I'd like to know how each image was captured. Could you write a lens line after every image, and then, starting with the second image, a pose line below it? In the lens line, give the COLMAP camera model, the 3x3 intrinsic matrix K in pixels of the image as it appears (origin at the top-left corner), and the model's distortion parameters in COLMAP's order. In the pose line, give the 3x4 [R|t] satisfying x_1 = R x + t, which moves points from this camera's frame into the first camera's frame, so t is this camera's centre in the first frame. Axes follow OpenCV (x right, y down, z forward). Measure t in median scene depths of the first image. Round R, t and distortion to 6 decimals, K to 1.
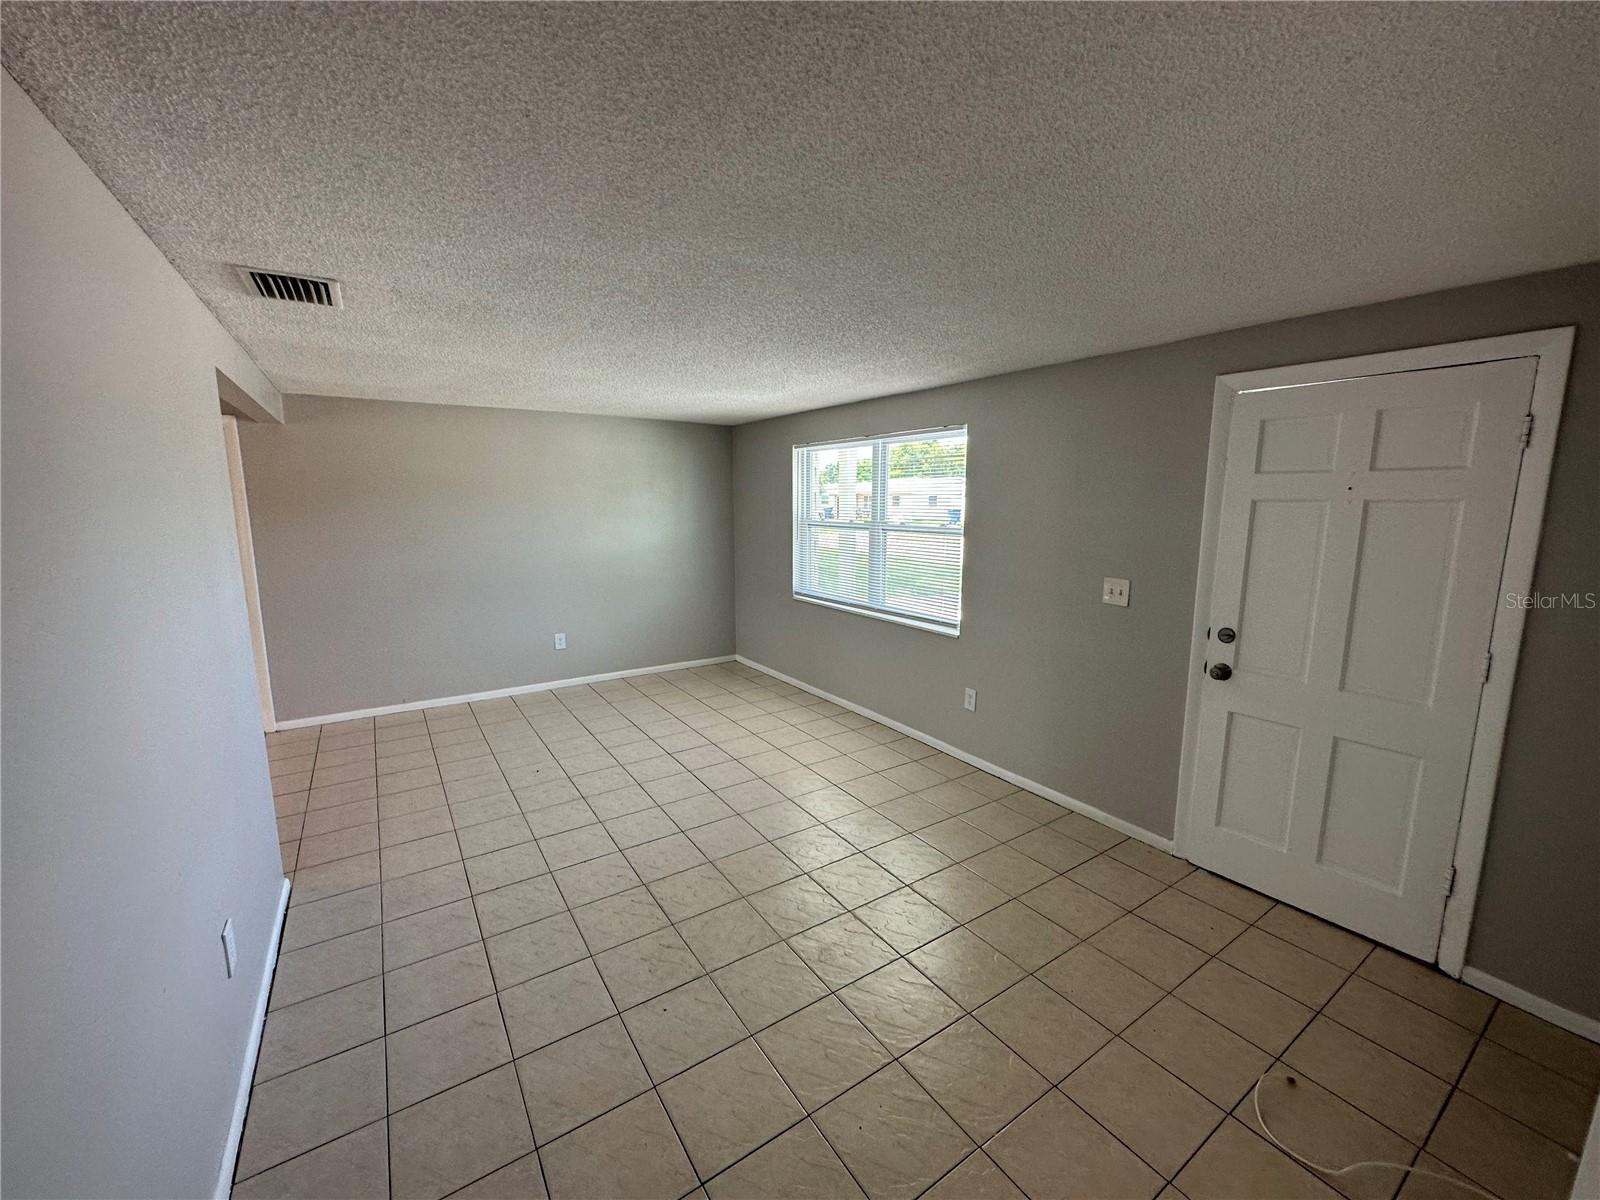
lens RADIAL K [[640.7, 0, 804.0], [0, 640.7, 599.2], [0, 0, 1]] dist [-0.000127, -0.000125]
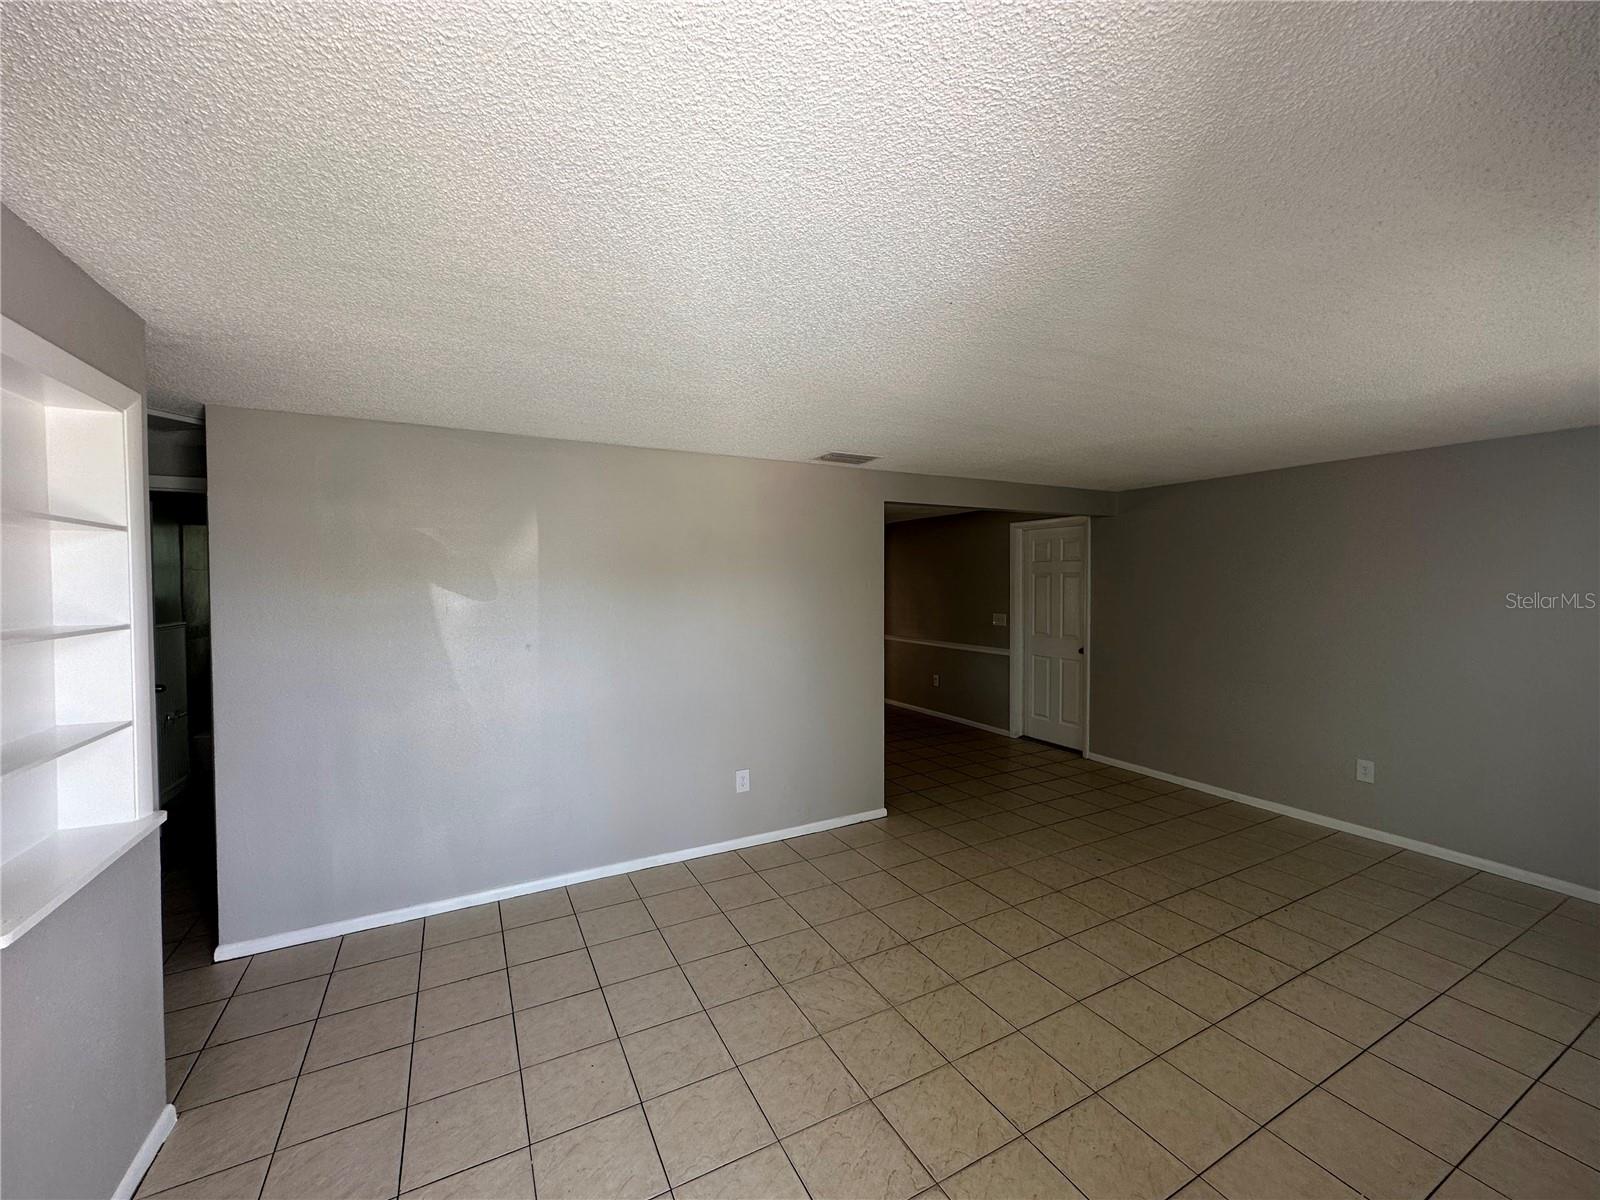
lens RADIAL K [[640.7, 0, 802.0], [0, 640.7, 598.0], [0, 0, 1]] dist [-0.000127, -0.000125]
pose [[-0.103952, 0.024494, -0.994281, 0.444412], [-0.155395, 0.987019, 0.040561, -0.064239], [0.982368, 0.158723, -0.098796, 0.492704]]
